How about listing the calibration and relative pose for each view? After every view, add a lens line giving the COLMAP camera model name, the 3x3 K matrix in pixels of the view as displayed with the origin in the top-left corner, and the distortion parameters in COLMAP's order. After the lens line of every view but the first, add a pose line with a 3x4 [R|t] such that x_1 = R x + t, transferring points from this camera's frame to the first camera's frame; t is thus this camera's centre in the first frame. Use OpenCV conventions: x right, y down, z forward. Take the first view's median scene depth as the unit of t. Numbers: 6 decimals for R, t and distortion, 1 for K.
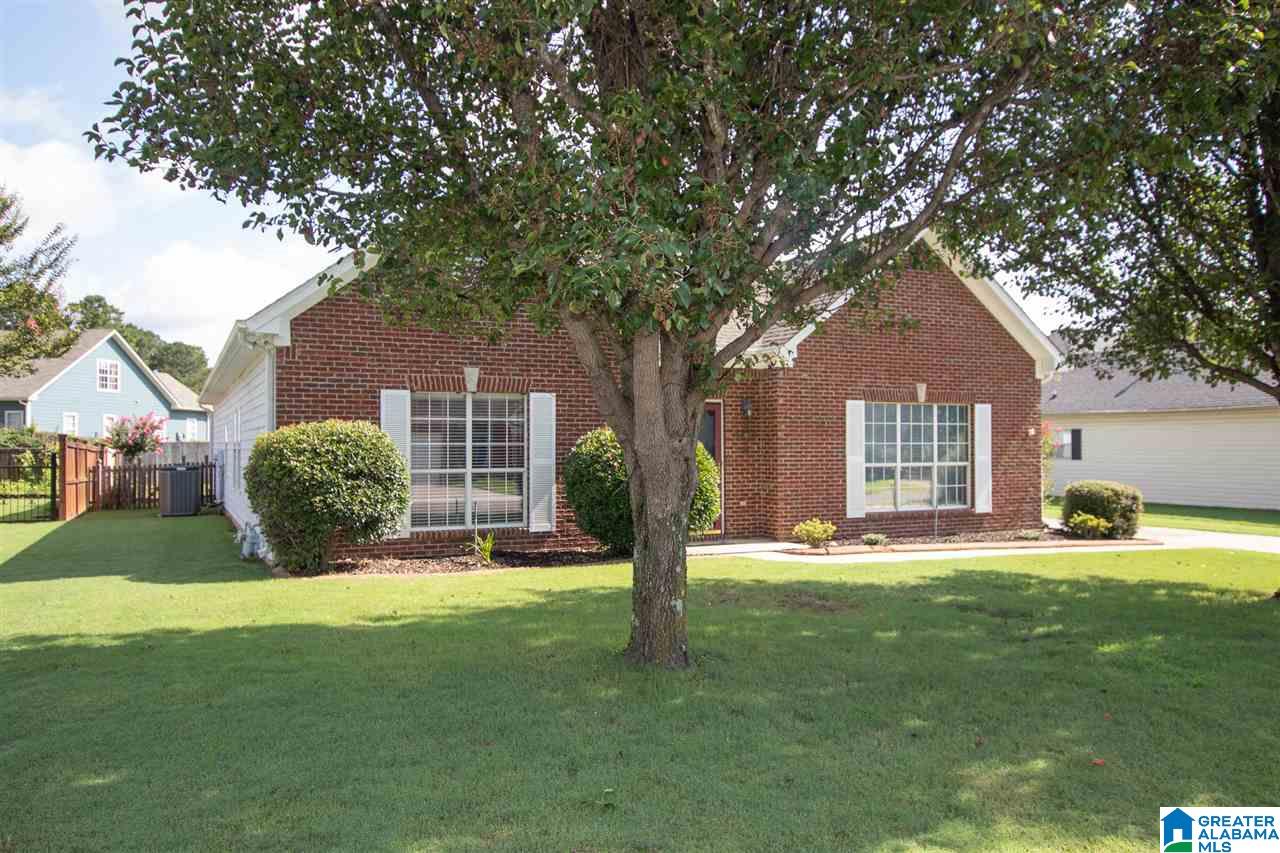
lens RADIAL K [[896.3, 0, 615.2], [0, 896.3, 446.4], [0, 0, 1]] dist [0.000256, -0.000486]
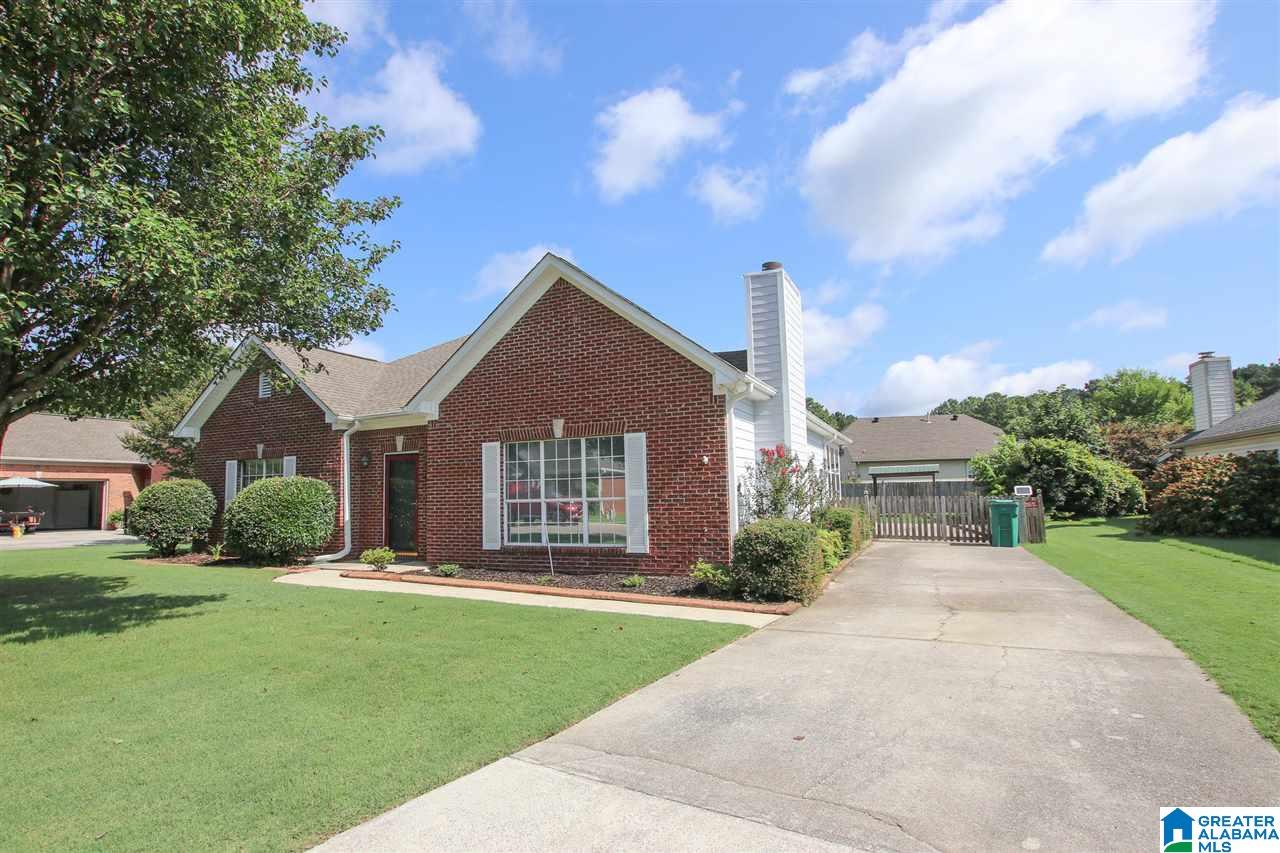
lens RADIAL K [[613.6, 0, 639.1], [0, 613.6, 438.9], [0, 0, 1]] dist [-0.018399, 0.000592]
pose [[0.658778, -0.080415, -0.748027, 0.921335], [0.022488, 0.995932, -0.087260, 0.014123], [0.752001, 0.040664, 0.657907, 0.618430]]
